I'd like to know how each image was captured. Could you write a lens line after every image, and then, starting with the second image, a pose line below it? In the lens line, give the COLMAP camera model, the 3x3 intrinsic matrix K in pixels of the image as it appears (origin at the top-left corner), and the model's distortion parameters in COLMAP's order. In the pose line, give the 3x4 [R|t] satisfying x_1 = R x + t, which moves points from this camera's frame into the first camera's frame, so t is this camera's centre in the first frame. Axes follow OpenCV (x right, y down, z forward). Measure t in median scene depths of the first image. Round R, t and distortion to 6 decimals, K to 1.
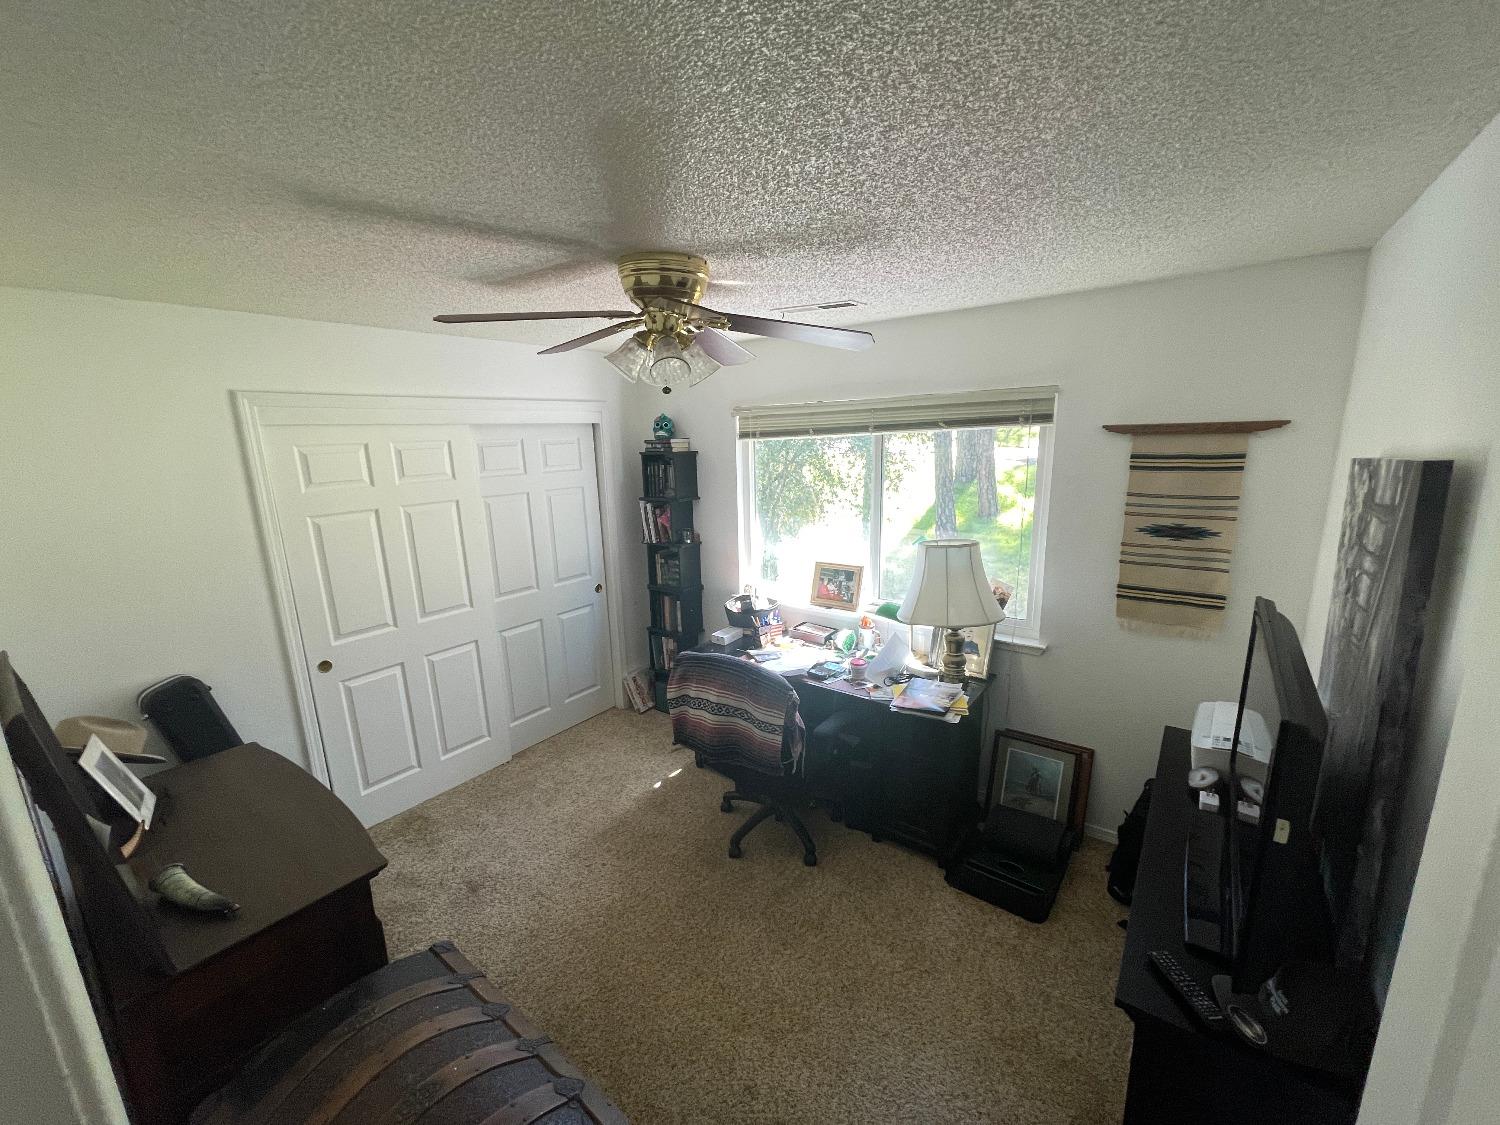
lens RADIAL K [[590.9, 0, 747.2], [0, 590.9, 559.4], [0, 0, 1]] dist [0.003759, -0.001995]
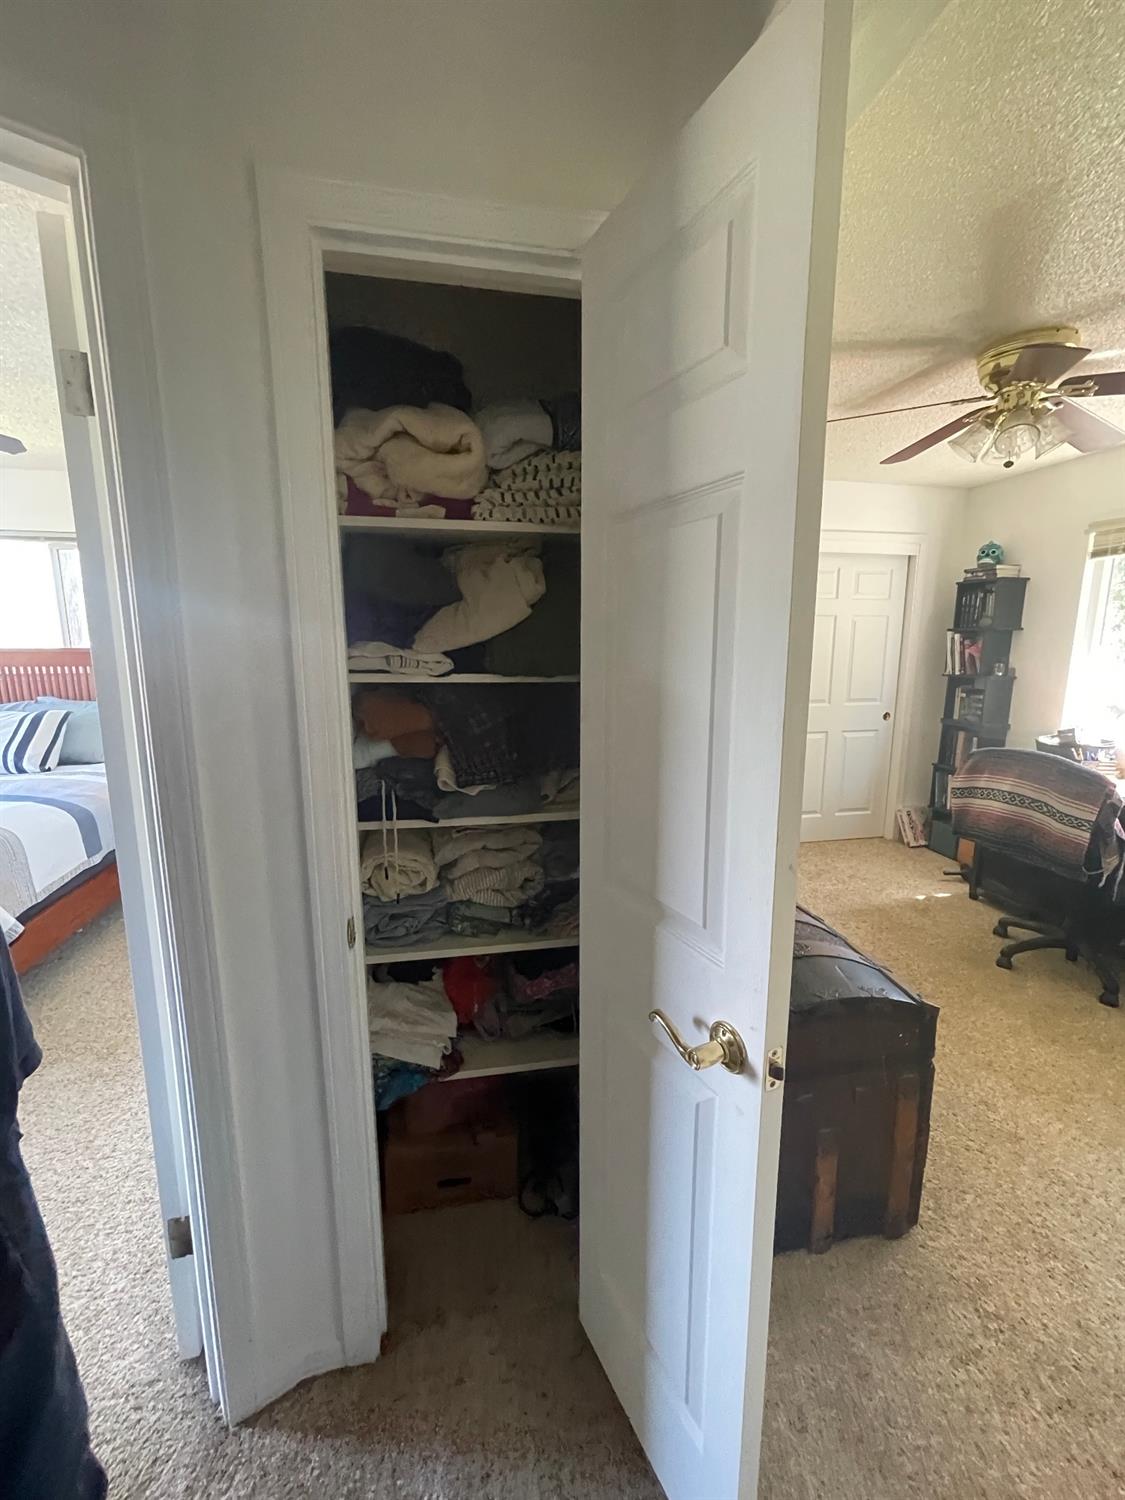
lens RADIAL K [[590.9, 0, 566.8], [0, 590.9, 744.5], [0, 0, 1]] dist [0.003759, -0.001995]
pose [[0.741014, 0.139325, -0.656877, 0.027718], [-0.155337, 0.987270, 0.034169, 0.175172], [0.653276, 0.076717, 0.753223, -0.177980]]
